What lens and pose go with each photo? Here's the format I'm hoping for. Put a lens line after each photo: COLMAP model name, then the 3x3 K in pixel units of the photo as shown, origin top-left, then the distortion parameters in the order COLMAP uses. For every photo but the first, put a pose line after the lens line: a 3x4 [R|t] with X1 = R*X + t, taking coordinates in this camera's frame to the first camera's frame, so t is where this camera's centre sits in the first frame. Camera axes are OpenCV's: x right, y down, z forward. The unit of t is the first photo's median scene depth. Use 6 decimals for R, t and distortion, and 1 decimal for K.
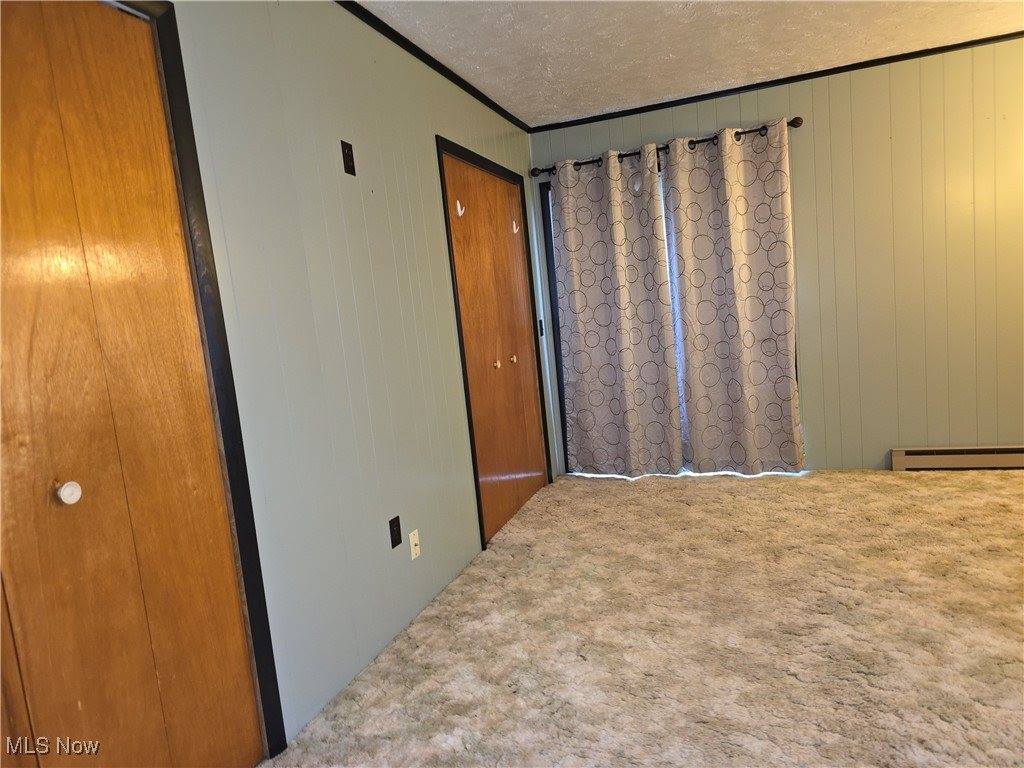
lens RADIAL K [[674.3, 0, 520.4], [0, 674.3, 384.8], [0, 0, 1]] dist [0.058611, -0.040234]
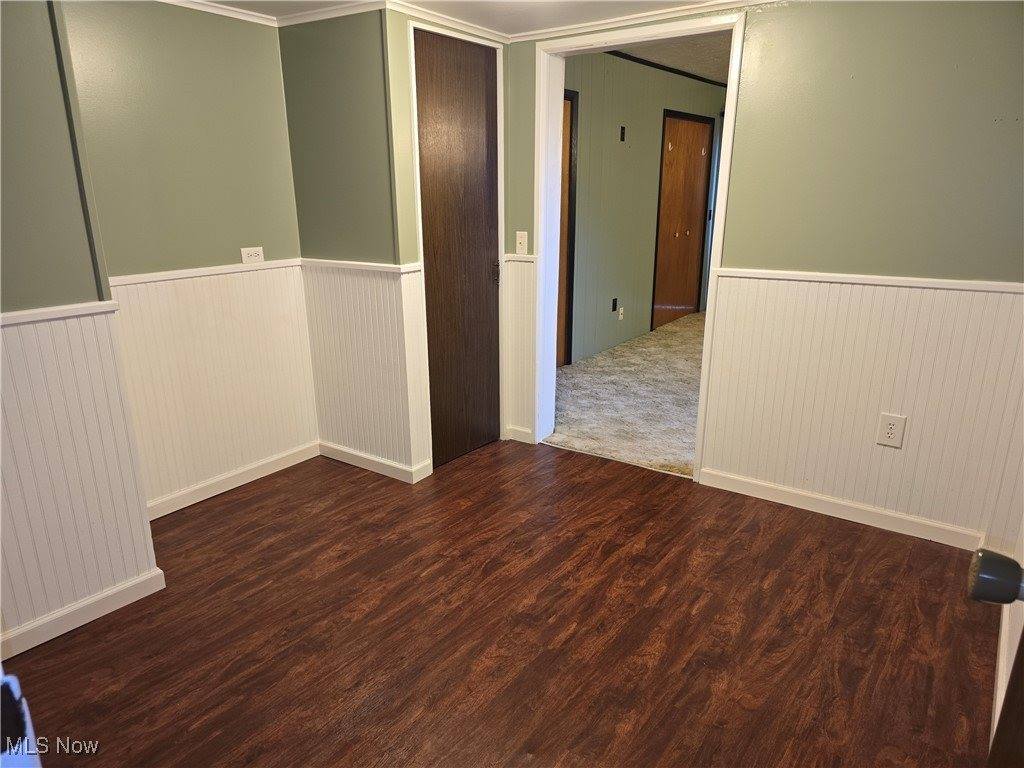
lens RADIAL K [[686.9, 0, 509.6], [0, 686.9, 400.0], [0, 0, 1]] dist [0.068060, -0.050121]
pose [[0.952857, 0.175471, -0.247535, 0.109633], [-0.121115, 0.967965, 0.219944, 0.060691], [0.278199, -0.179595, 0.943584, -1.354567]]
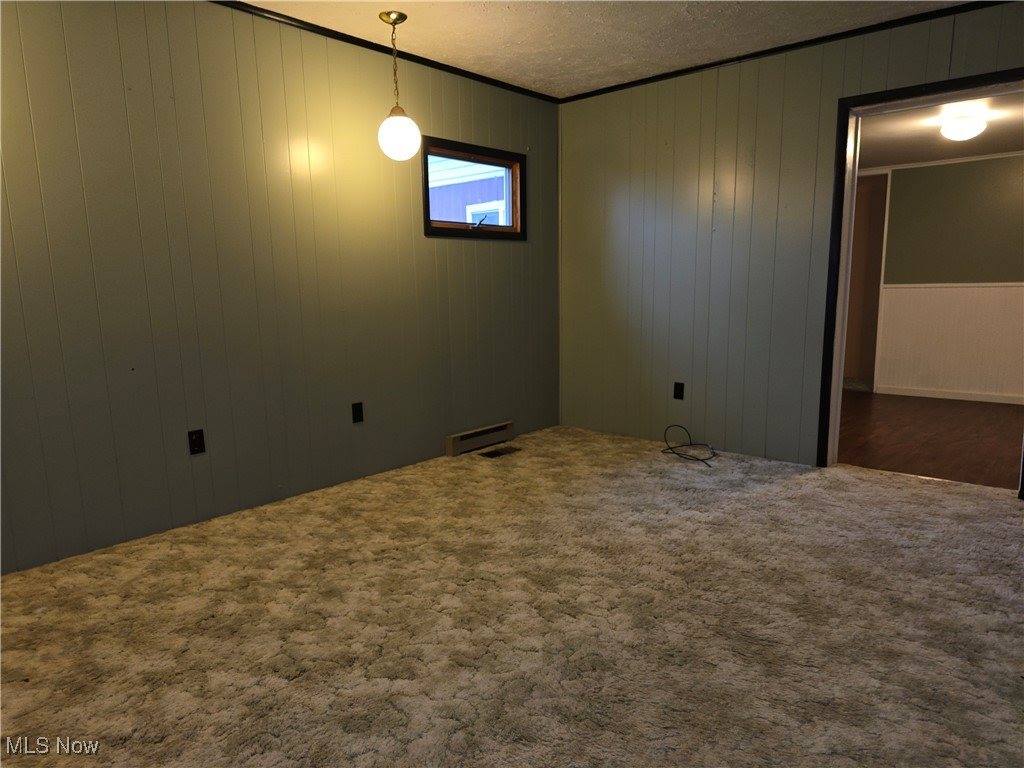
lens RADIAL K [[686.9, 0, 509.6], [0, 686.9, 400.0], [0, 0, 1]] dist [0.068060, -0.050121]
pose [[-0.913090, 0.045830, 0.405175, 0.179149], [0.151141, 0.960922, 0.231915, -0.165556], [-0.378714, 0.272998, -0.884335, 1.593592]]
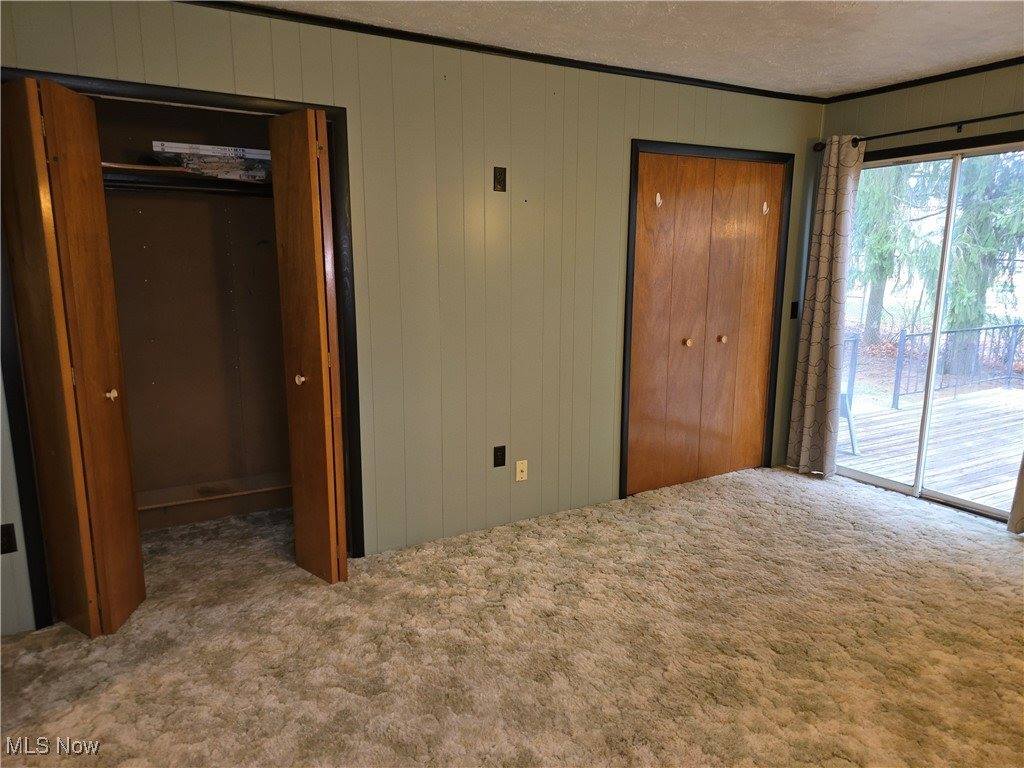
lens RADIAL K [[674.3, 0, 520.4], [0, 674.3, 384.8], [0, 0, 1]] dist [0.058611, -0.040234]
pose [[0.745585, 0.210660, -0.632239, 0.669591], [-0.142061, 0.977158, 0.158055, -0.140908], [0.651093, -0.028027, 0.758481, 0.010216]]
